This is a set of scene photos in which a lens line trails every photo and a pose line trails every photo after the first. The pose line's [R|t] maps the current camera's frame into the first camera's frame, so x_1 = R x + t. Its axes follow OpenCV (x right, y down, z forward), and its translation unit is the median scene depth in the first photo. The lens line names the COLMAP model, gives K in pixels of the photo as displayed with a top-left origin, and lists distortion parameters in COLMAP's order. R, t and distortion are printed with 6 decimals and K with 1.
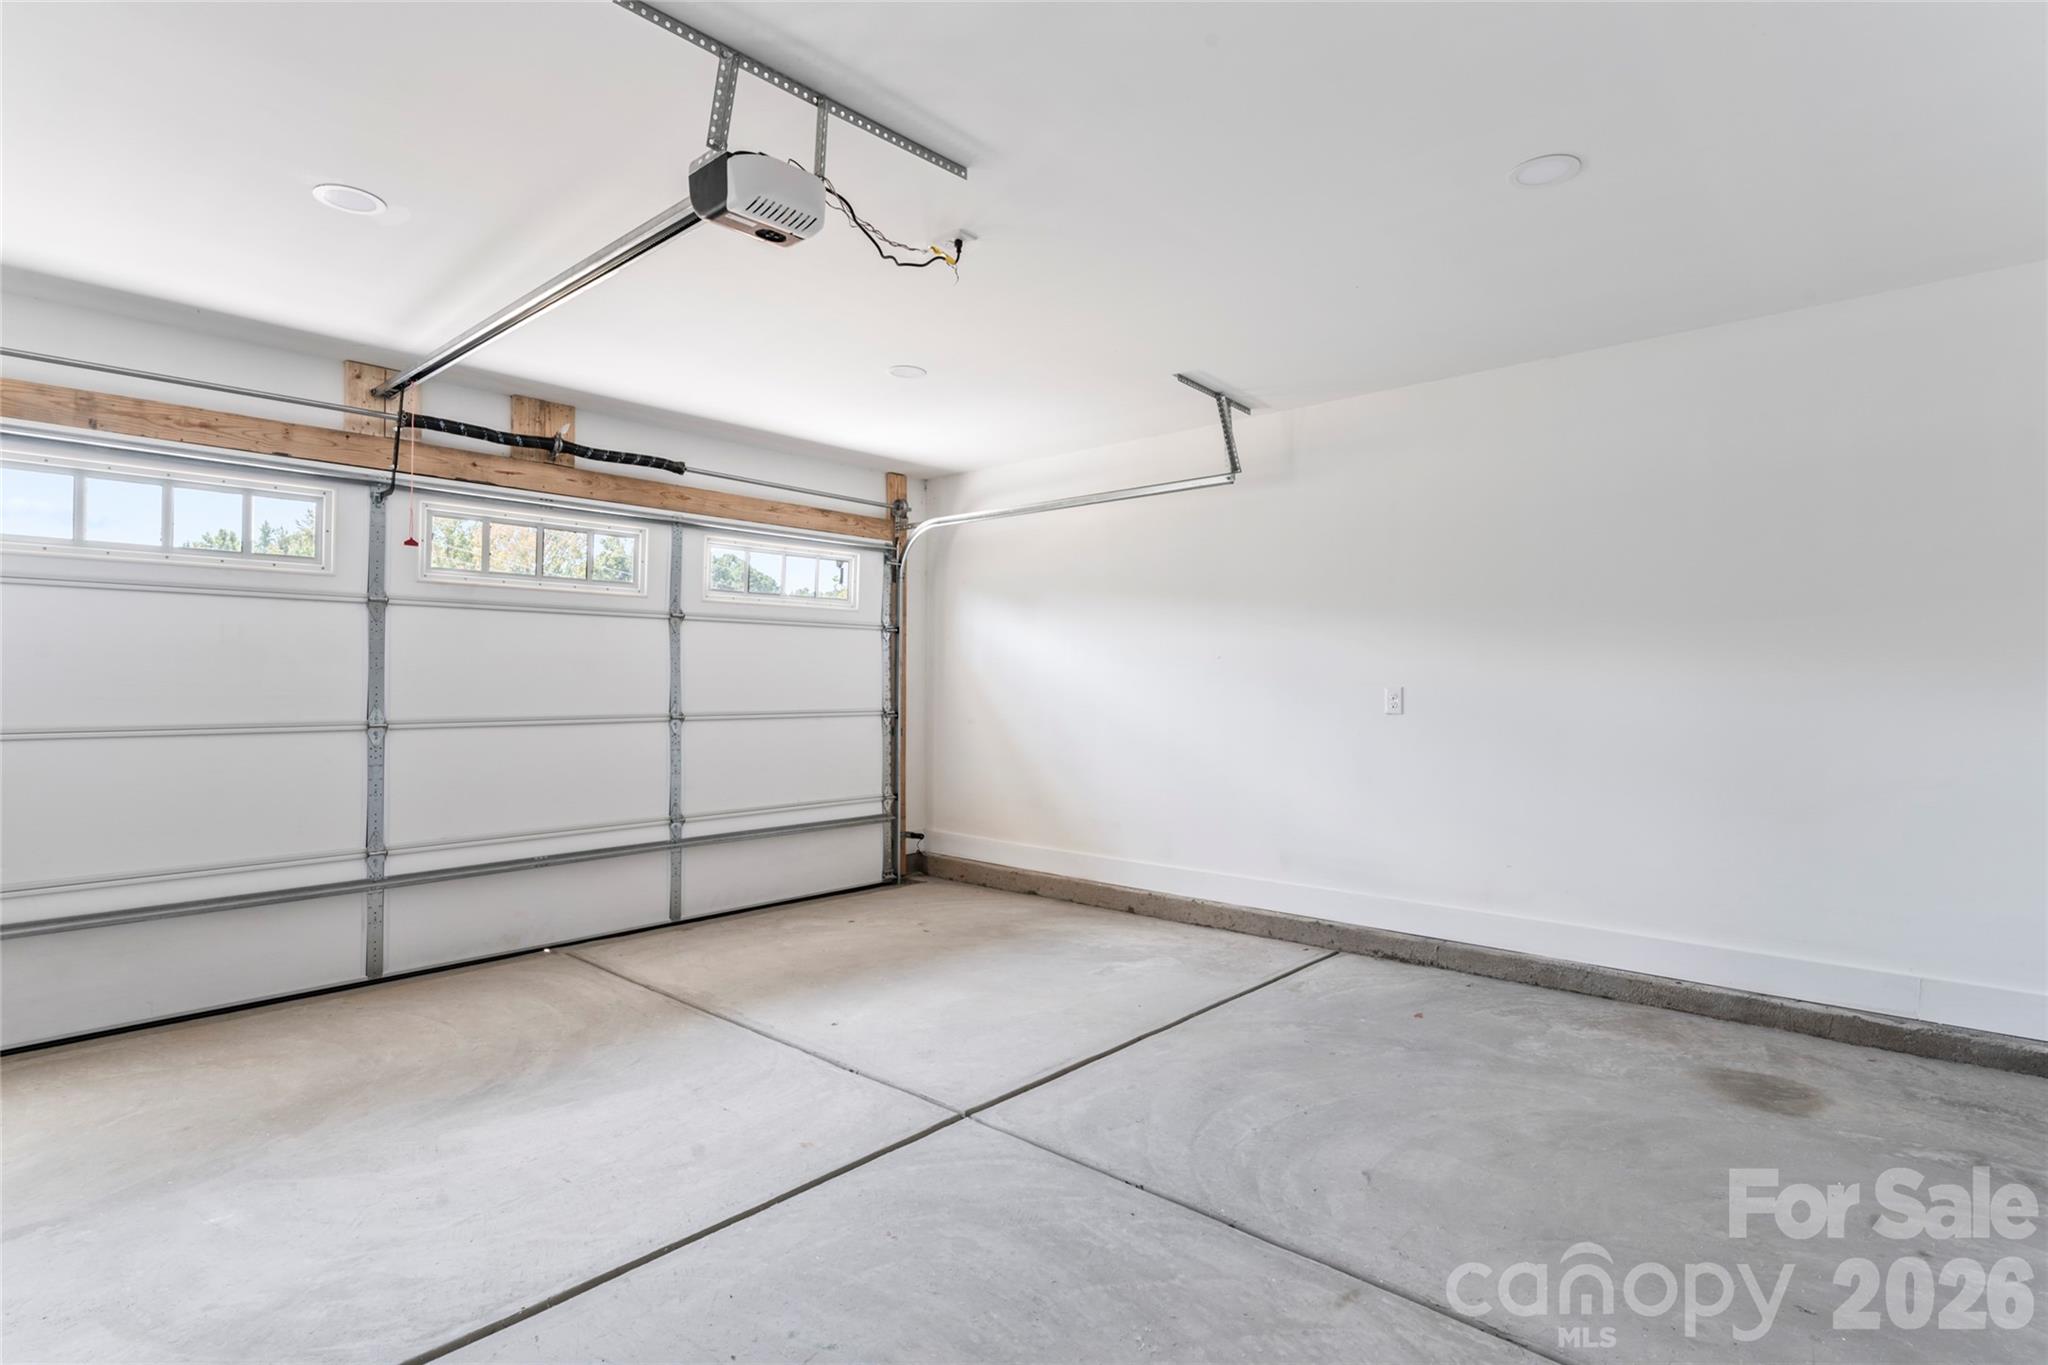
lens RADIAL K [[993.2, 0, 1028.5], [0, 993.2, 679.6], [0, 0, 1]] dist [-0.003135, 0.002130]
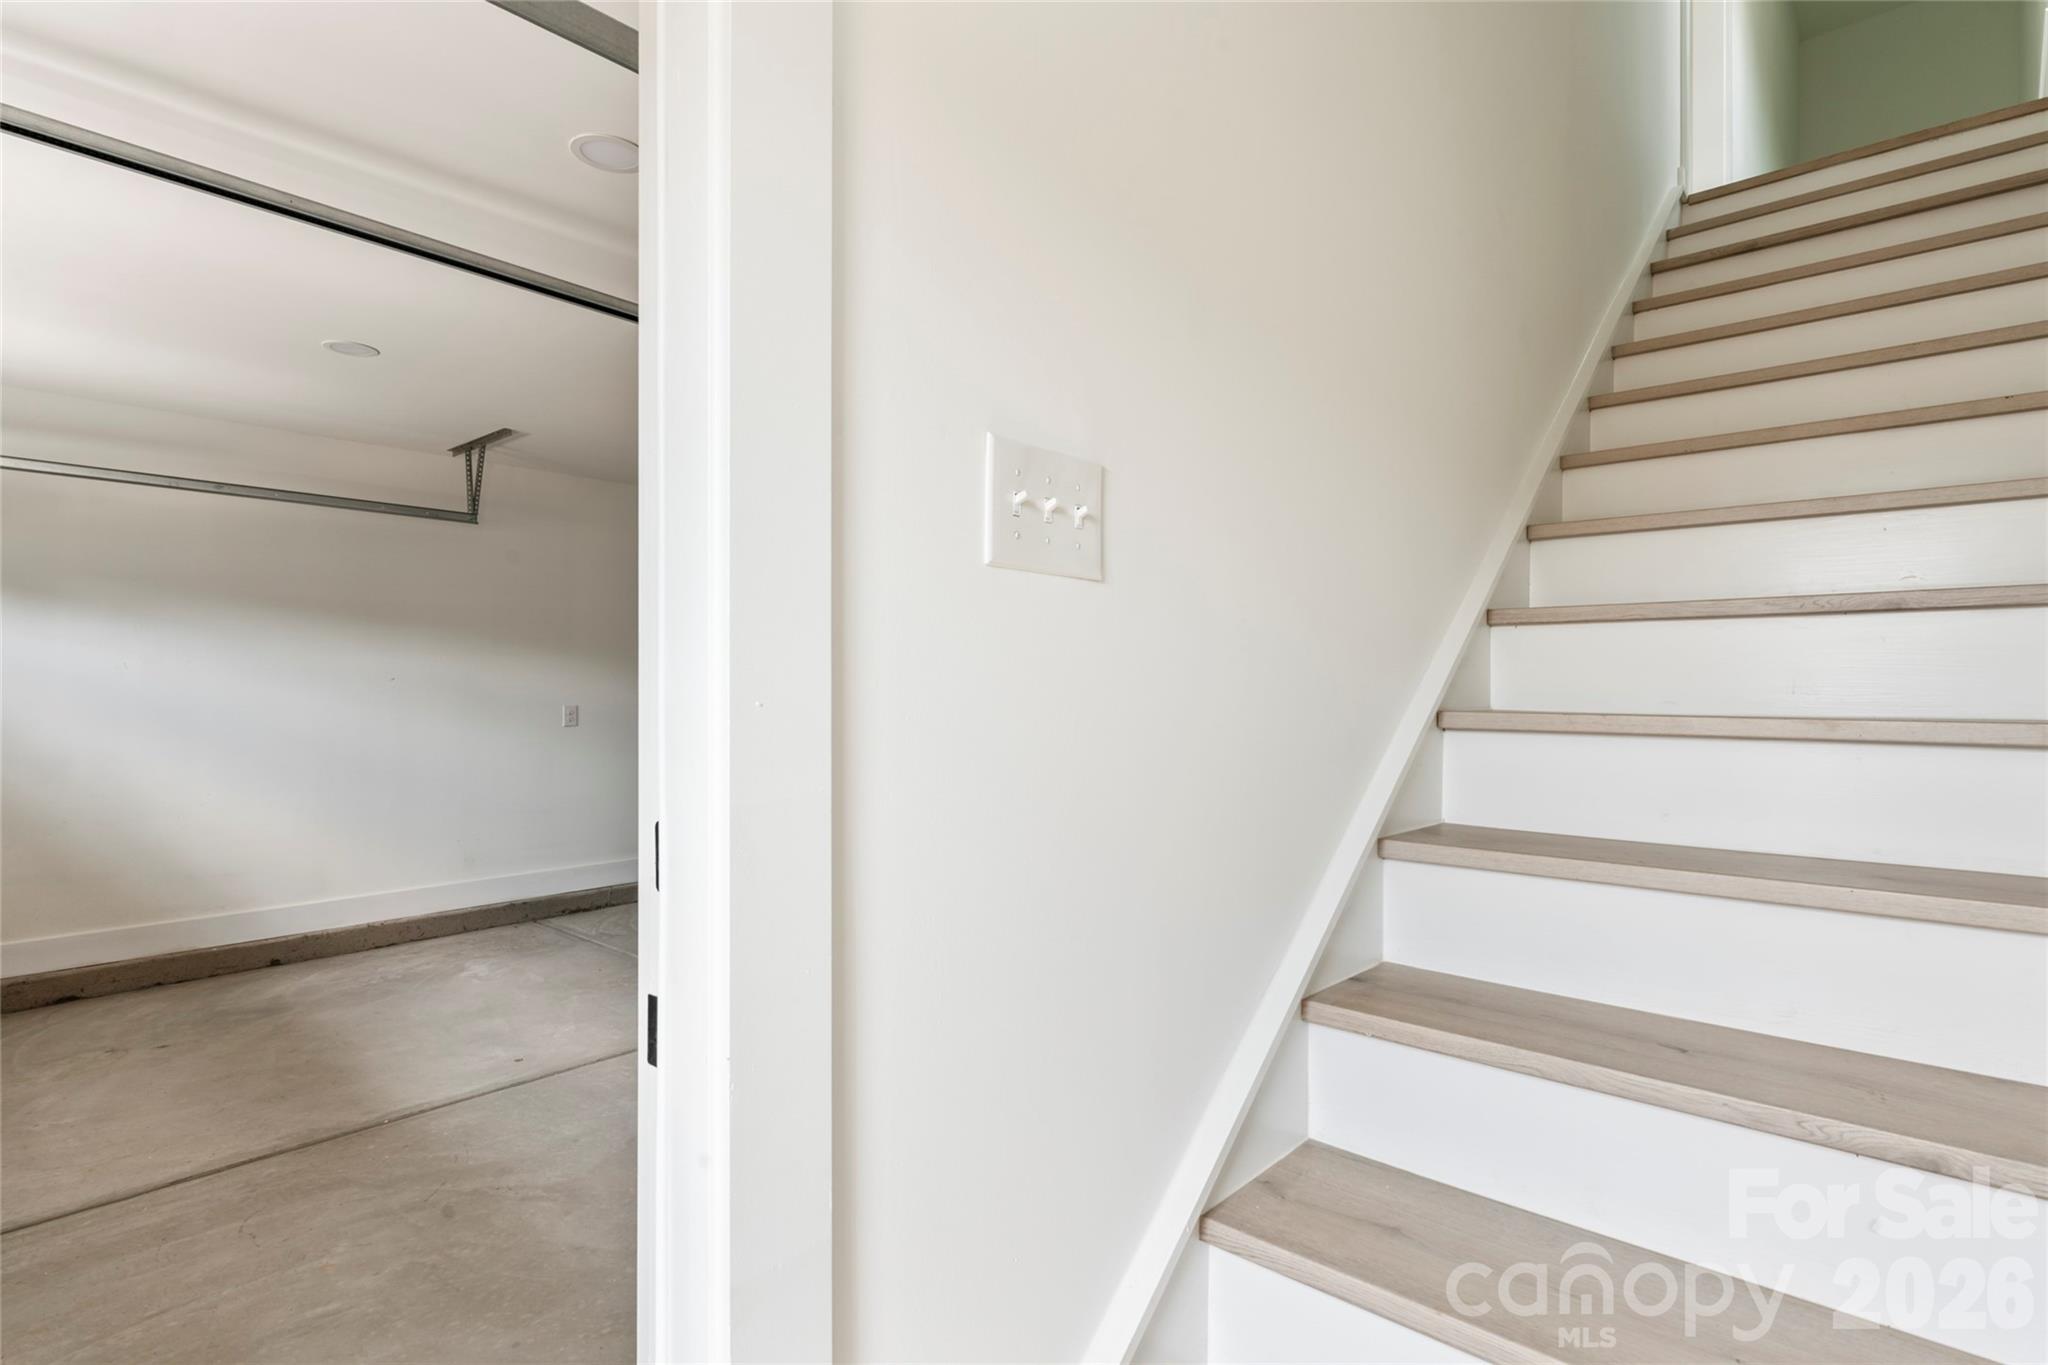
lens RADIAL K [[993.2, 0, 1027.8], [0, 993.2, 684.4], [0, 0, 1]] dist [-0.003135, 0.002130]
pose [[0.006761, 0.001496, 0.999976, -1.052385], [-0.003225, 0.999994, -0.001474, -0.023136], [-0.999972, -0.003215, 0.006766, 0.436346]]
